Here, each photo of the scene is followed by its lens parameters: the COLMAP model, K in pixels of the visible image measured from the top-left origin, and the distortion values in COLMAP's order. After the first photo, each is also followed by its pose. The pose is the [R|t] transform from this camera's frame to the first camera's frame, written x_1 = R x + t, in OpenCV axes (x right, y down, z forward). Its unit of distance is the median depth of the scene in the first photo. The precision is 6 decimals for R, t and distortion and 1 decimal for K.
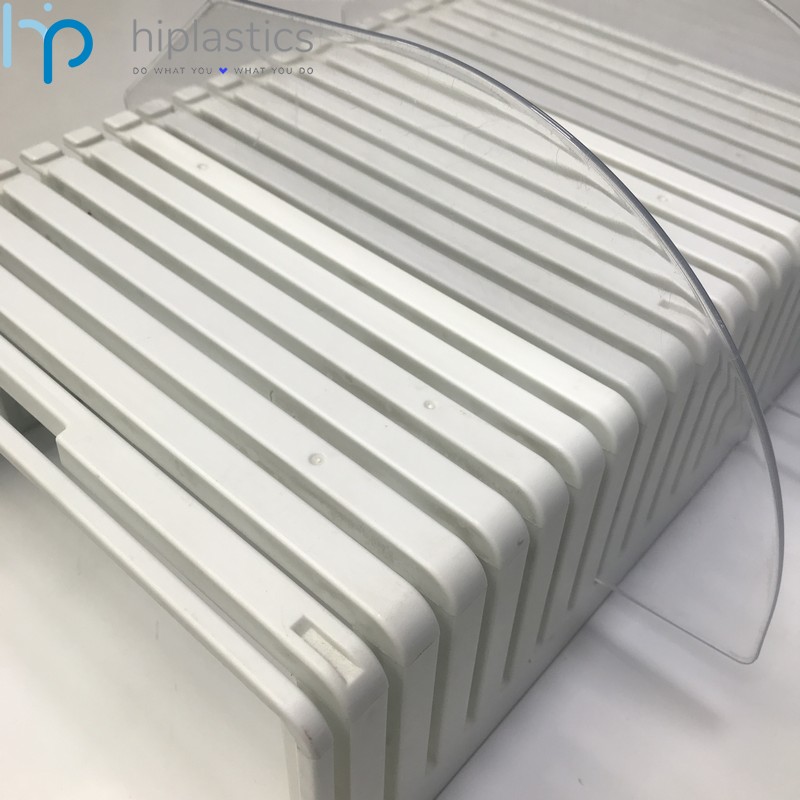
lens RADIAL K [[935.7, 0, 399.7], [0, 935.7, 401.2], [0, 0, 1]] dist [-0.080080, 0.000000]
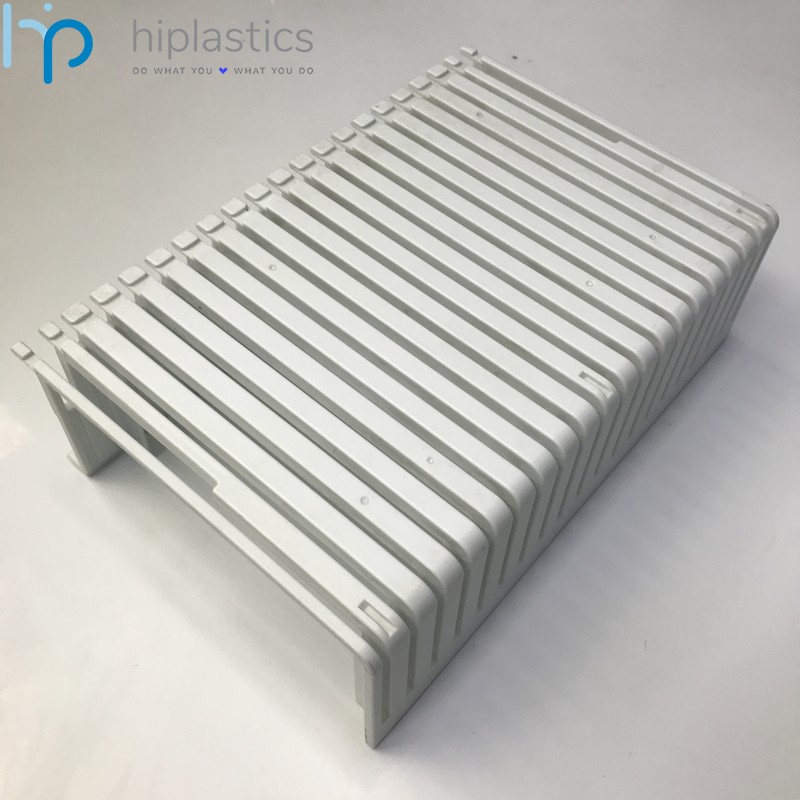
lens RADIAL K [[935.7, 0, 404.1], [0, 935.7, 403.5], [0, 0, 1]] dist [-0.080080, 0.000000]
pose [[0.999889, -0.014921, 0.000230, -0.014642], [0.014646, 0.984127, 0.176858, -0.403394], [-0.002865, -0.176835, 0.984236, -0.641746]]
